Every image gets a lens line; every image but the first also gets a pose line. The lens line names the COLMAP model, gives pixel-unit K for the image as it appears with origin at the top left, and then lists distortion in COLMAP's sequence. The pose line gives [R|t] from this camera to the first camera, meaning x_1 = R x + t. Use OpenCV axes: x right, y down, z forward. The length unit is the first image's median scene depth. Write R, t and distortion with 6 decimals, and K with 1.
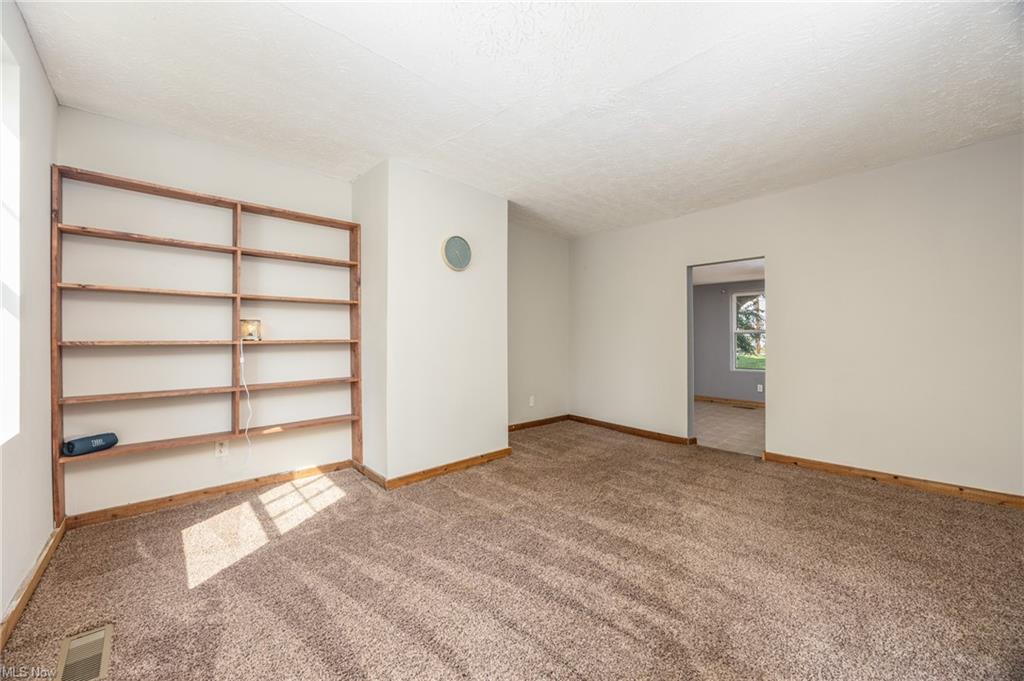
lens RADIAL K [[390.7, 0, 512.0], [0, 390.7, 340.5], [0, 0, 1]] dist [-0.002092, 0.000028]
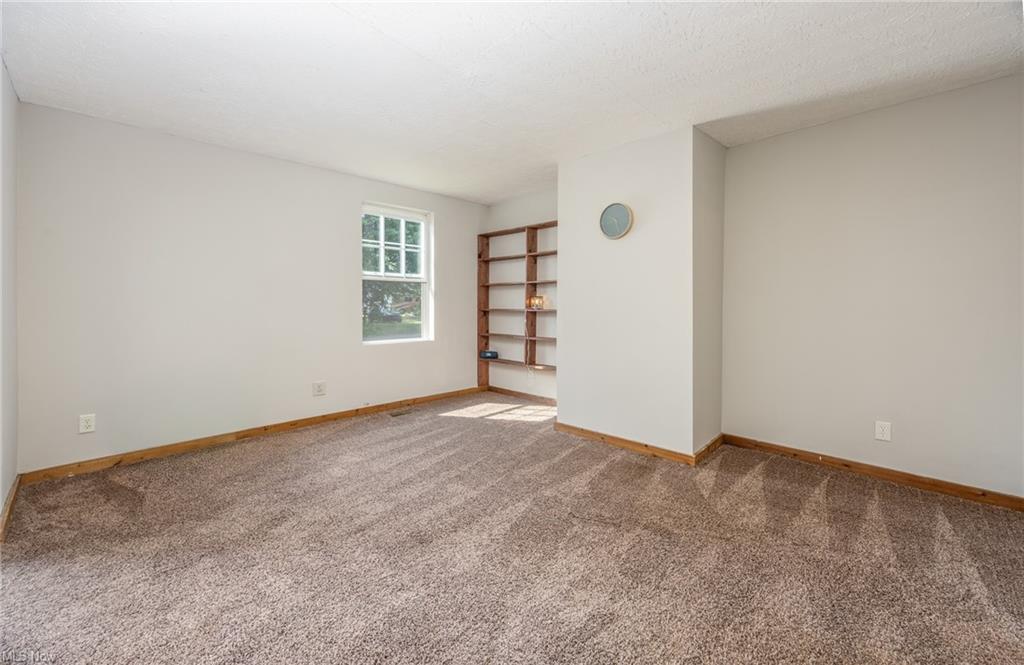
lens RADIAL K [[411.4, 0, 511.8], [0, 411.4, 314.1], [0, 0, 1]] dist [-0.000058, -0.000007]
pose [[0.042756, 0.027553, -0.998706, 1.015480], [-0.009755, 0.999584, 0.027160, -0.024333], [0.999038, 0.008582, 0.043007, 0.820791]]
